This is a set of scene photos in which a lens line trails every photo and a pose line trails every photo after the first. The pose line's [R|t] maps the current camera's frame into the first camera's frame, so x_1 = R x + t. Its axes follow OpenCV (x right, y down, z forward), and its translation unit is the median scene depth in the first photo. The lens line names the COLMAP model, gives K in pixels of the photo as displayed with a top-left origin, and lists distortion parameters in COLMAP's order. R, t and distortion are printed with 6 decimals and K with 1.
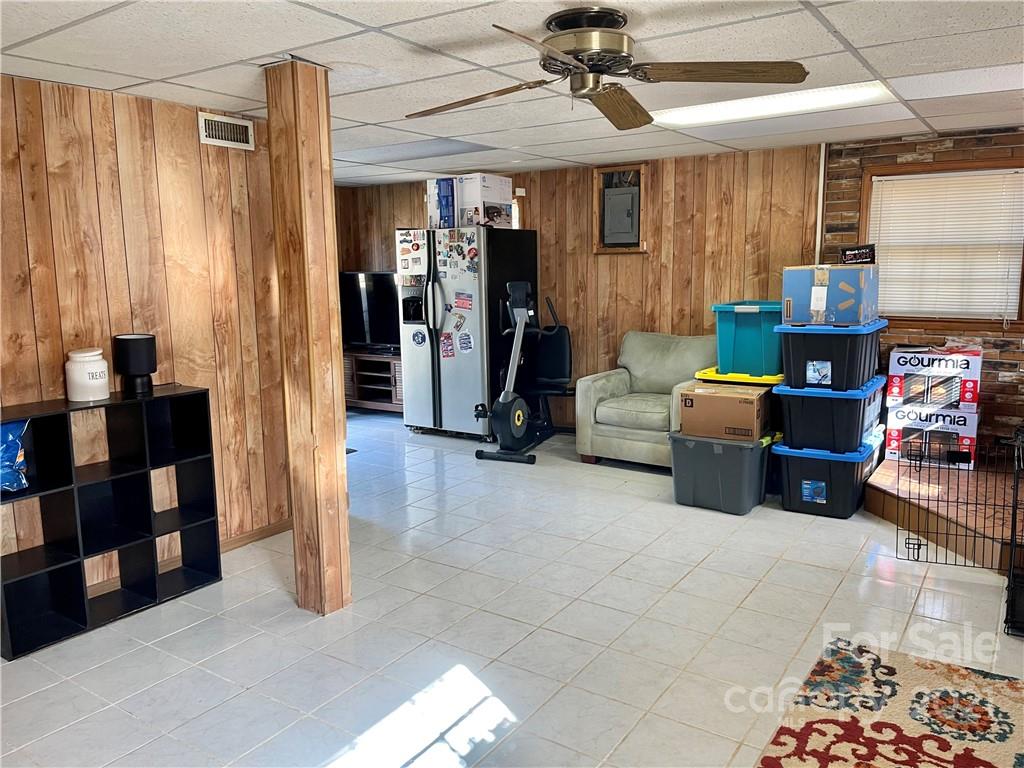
lens RADIAL K [[764.6, 0, 513.9], [0, 764.6, 380.7], [0, 0, 1]] dist [0.069200, -0.065182]
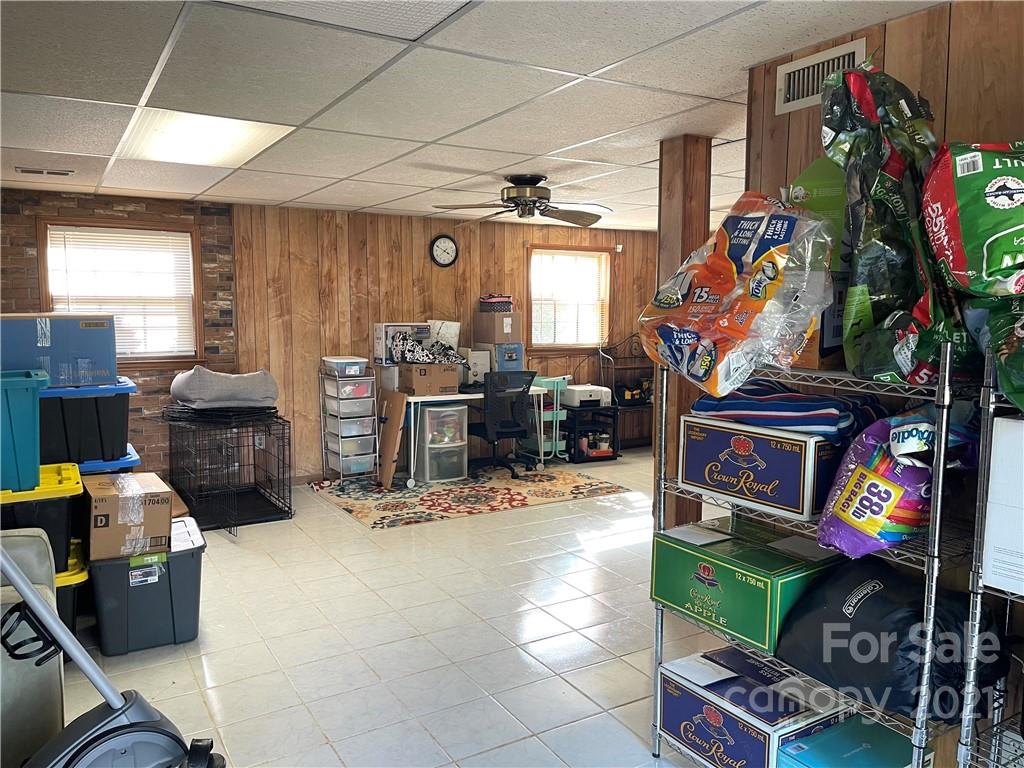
lens RADIAL K [[764.6, 0, 514.2], [0, 764.6, 385.7], [0, 0, 1]] dist [0.069200, -0.065182]
pose [[-0.904019, -0.018036, 0.427112, -0.614719], [0.092116, 0.967420, 0.235825, -0.361712], [-0.417450, 0.252534, -0.872905, 2.464871]]
